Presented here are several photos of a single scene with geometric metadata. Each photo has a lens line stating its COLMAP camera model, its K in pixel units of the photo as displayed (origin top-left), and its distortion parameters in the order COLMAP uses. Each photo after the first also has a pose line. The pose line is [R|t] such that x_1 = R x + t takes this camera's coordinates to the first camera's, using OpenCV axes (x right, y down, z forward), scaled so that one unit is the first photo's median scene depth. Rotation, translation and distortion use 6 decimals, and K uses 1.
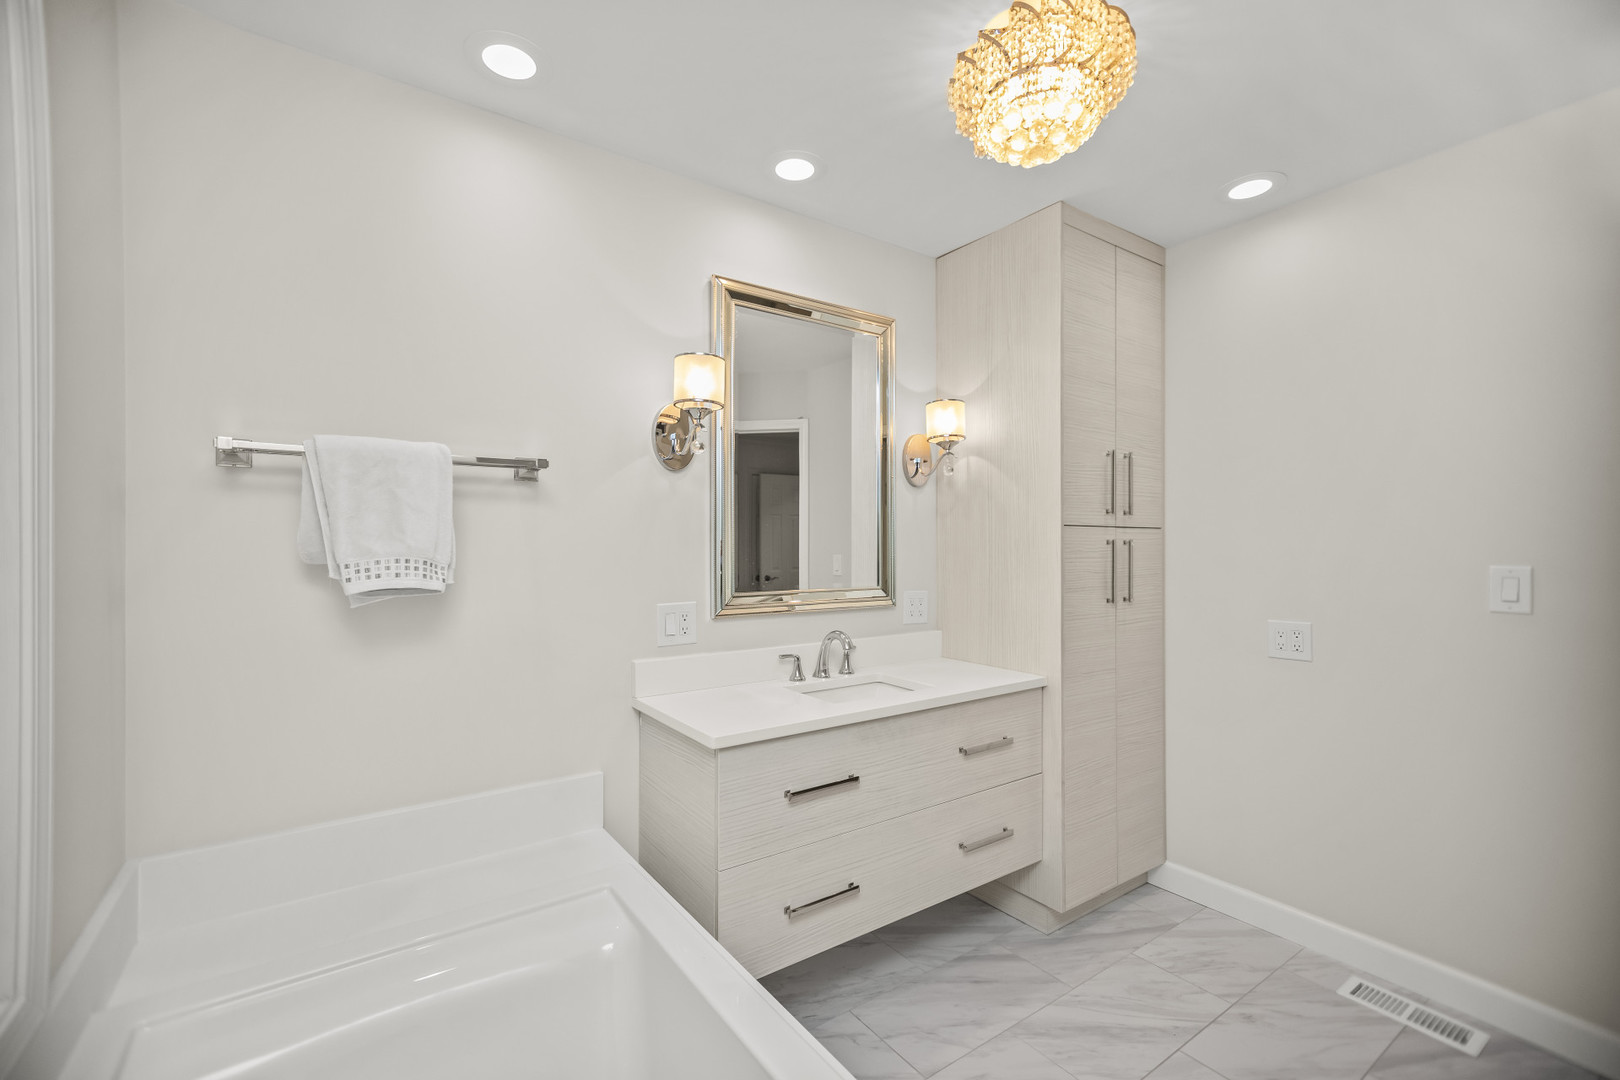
lens RADIAL K [[676.6, 0, 810.0], [0, 676.6, 540.0], [0, 0, 1]] dist [0.003521, 0.000541]
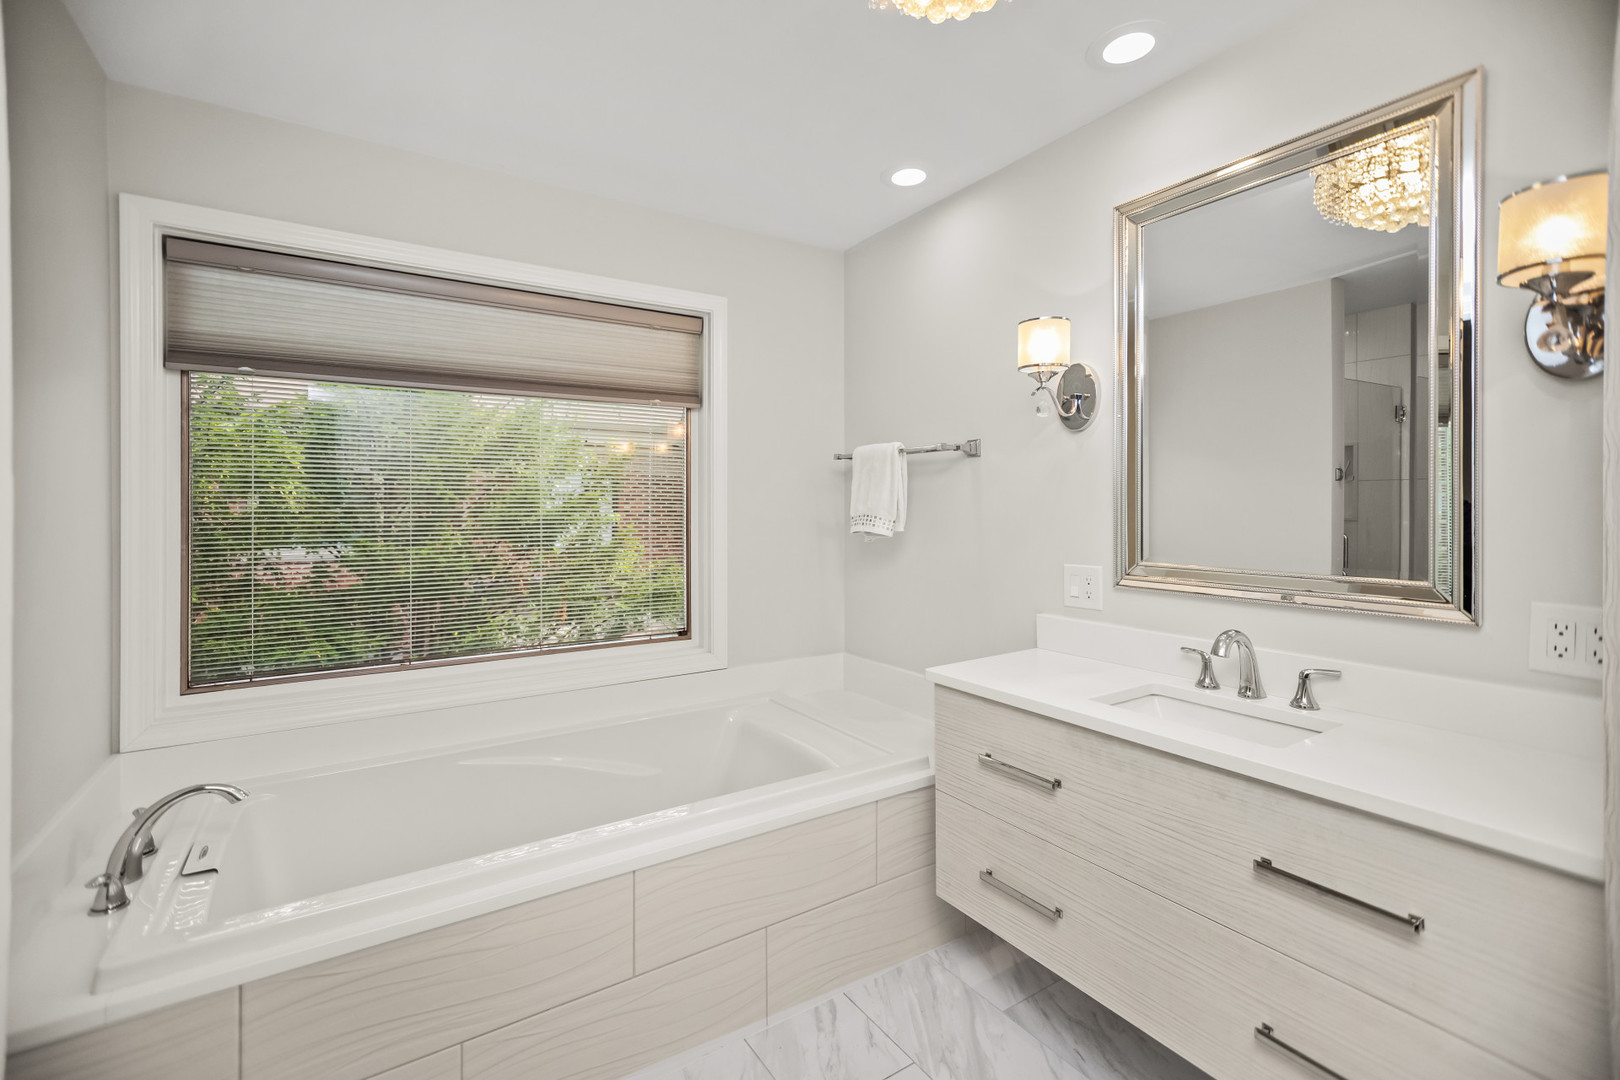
lens RADIAL K [[728.4, 0, 805.0], [0, 728.4, 526.3], [0, 0, 1]] dist [0.000870, 0.000157]
pose [[-0.039230, 0.030578, -0.998762, 0.814351], [0.006779, 0.999517, 0.030335, 0.002945], [0.999207, -0.005581, -0.039418, 0.612282]]
